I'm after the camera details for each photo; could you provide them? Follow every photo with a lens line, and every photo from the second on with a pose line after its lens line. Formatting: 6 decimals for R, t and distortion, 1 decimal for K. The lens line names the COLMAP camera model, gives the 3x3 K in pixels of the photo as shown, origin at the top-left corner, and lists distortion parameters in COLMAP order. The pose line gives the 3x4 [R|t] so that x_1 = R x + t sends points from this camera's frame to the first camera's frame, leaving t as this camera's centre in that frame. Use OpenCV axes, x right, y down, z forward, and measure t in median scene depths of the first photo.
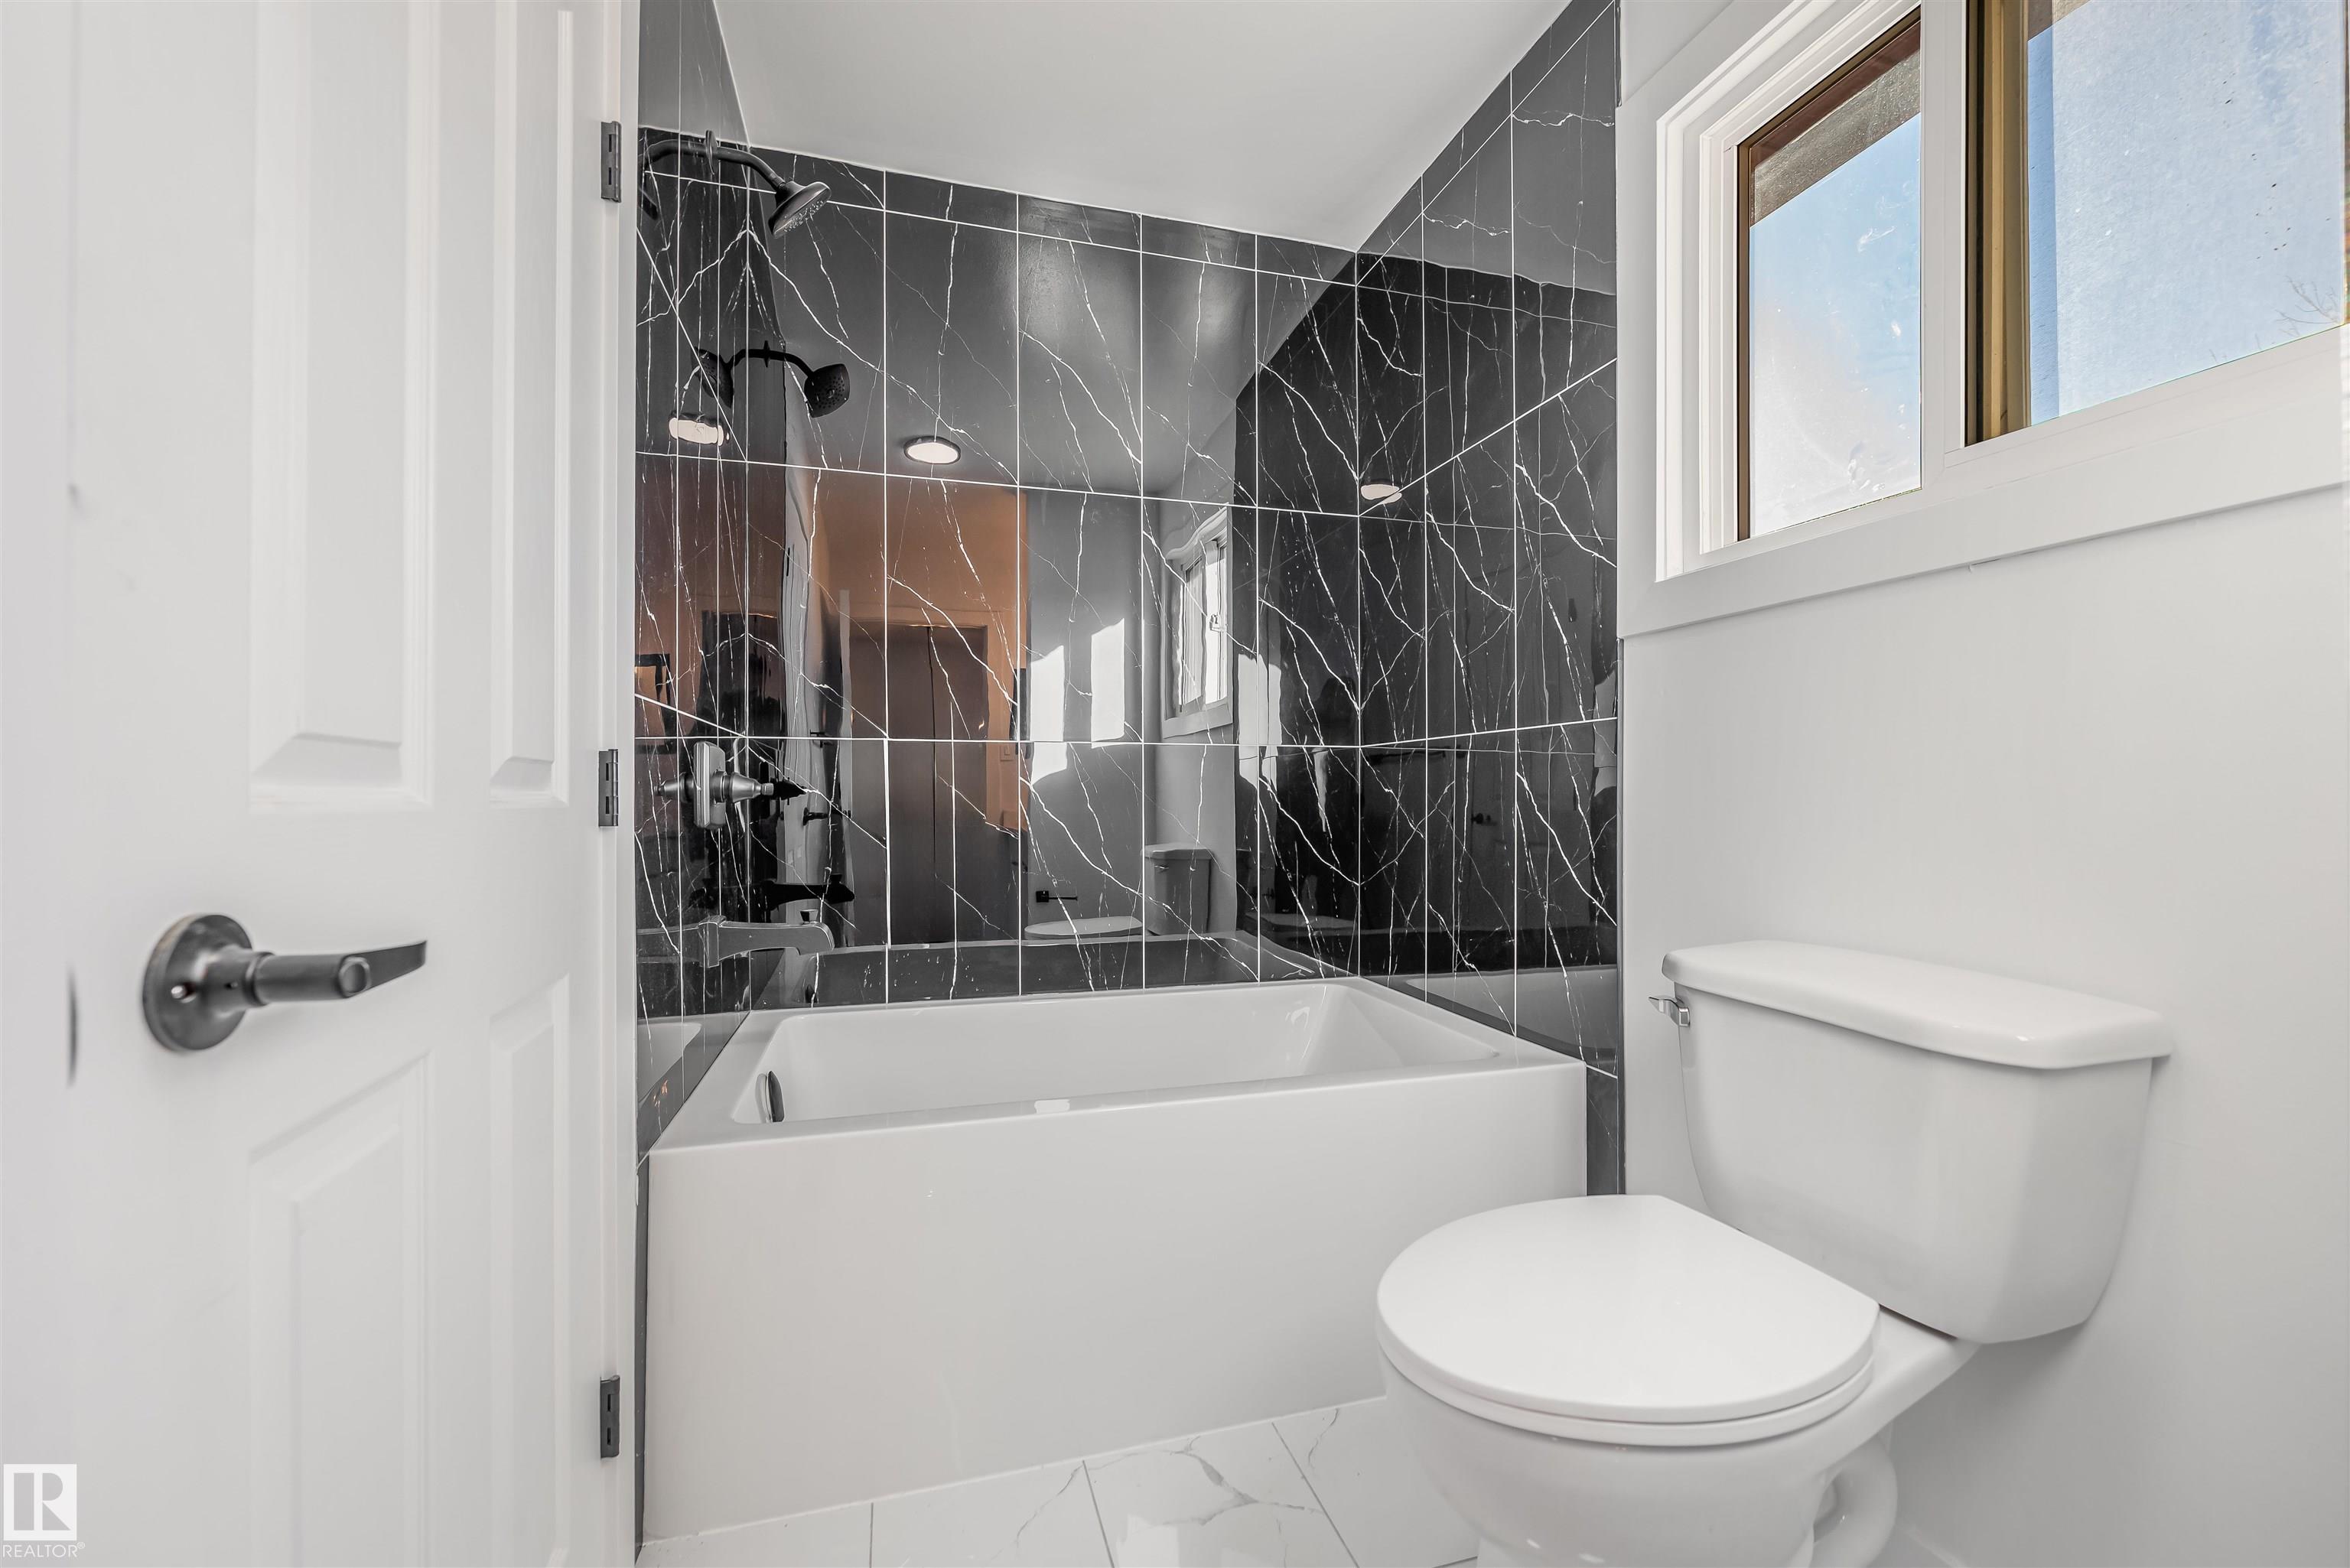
lens RADIAL K [[898.6, 0, 1165.4], [0, 898.6, 785.6], [0, 0, 1]] dist [0.002489, 0.000113]
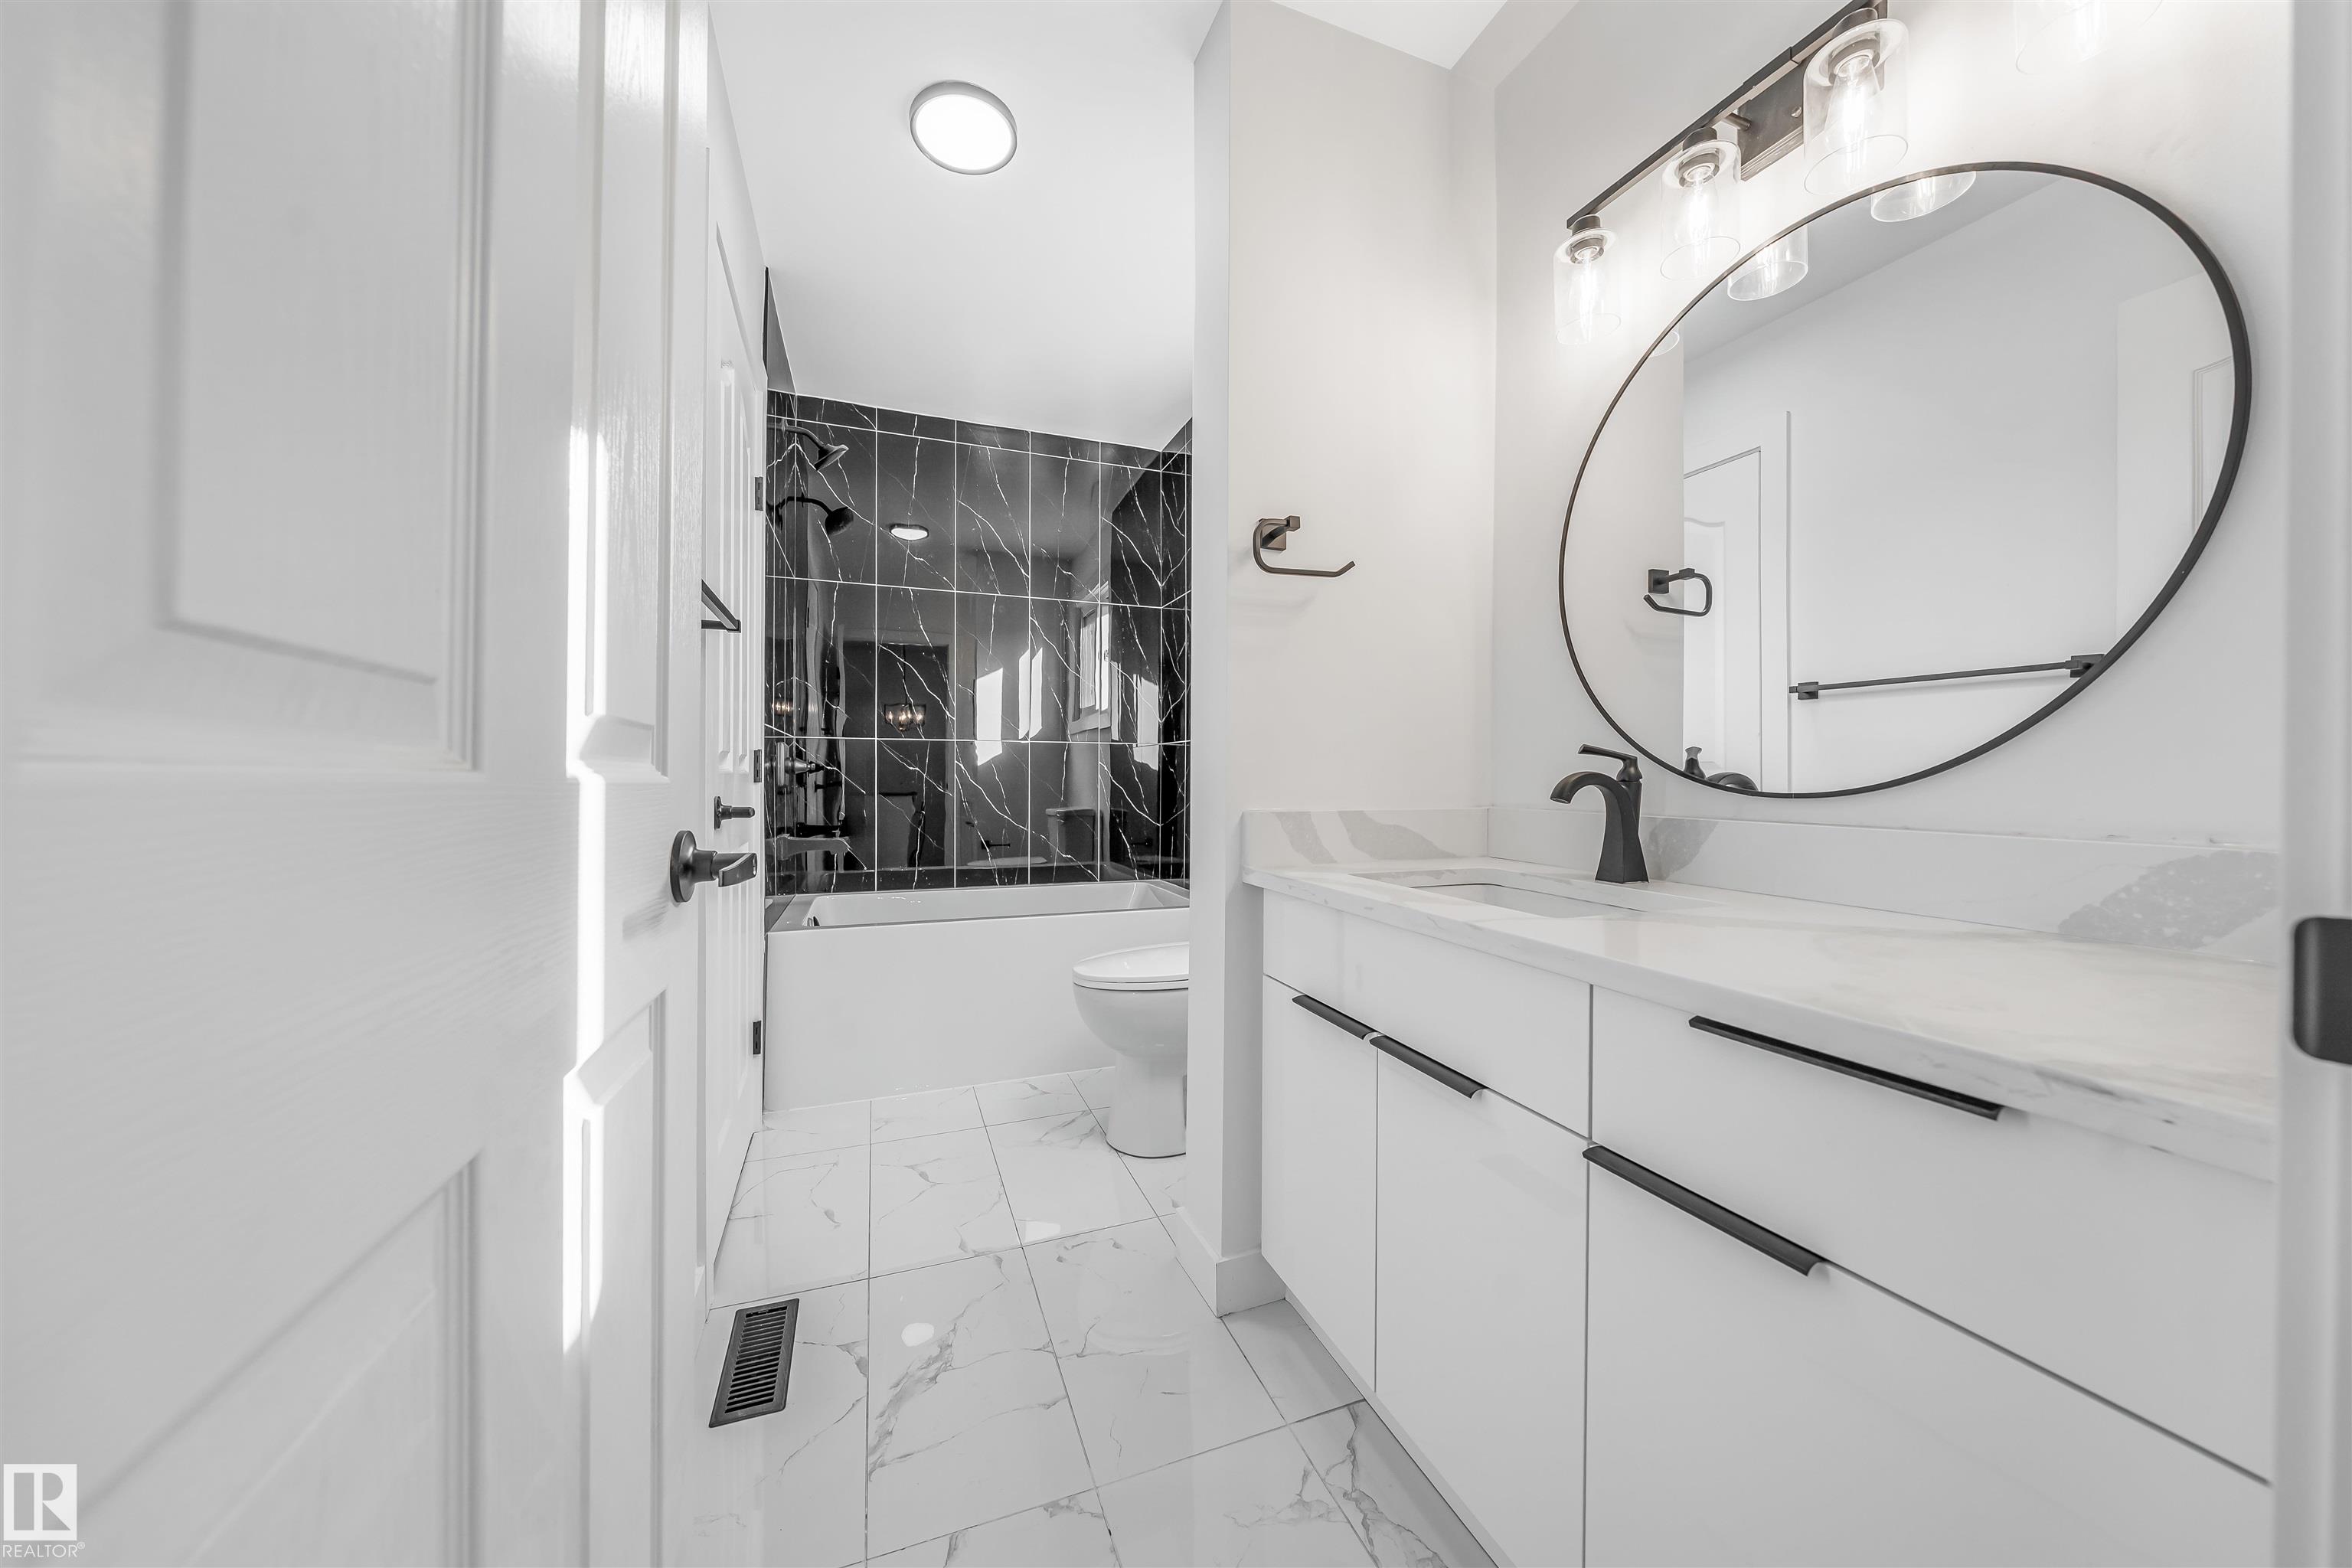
lens RADIAL K [[827.1, 0, 1190.3], [0, 827.1, 771.0], [0, 0, 1]] dist [-0.001440, -0.000454]
pose [[0.997548, 0.005761, 0.069747, 0.160772], [-0.006158, 0.999966, 0.005469, -0.001109], [-0.069713, -0.005885, 0.997550, -0.556995]]
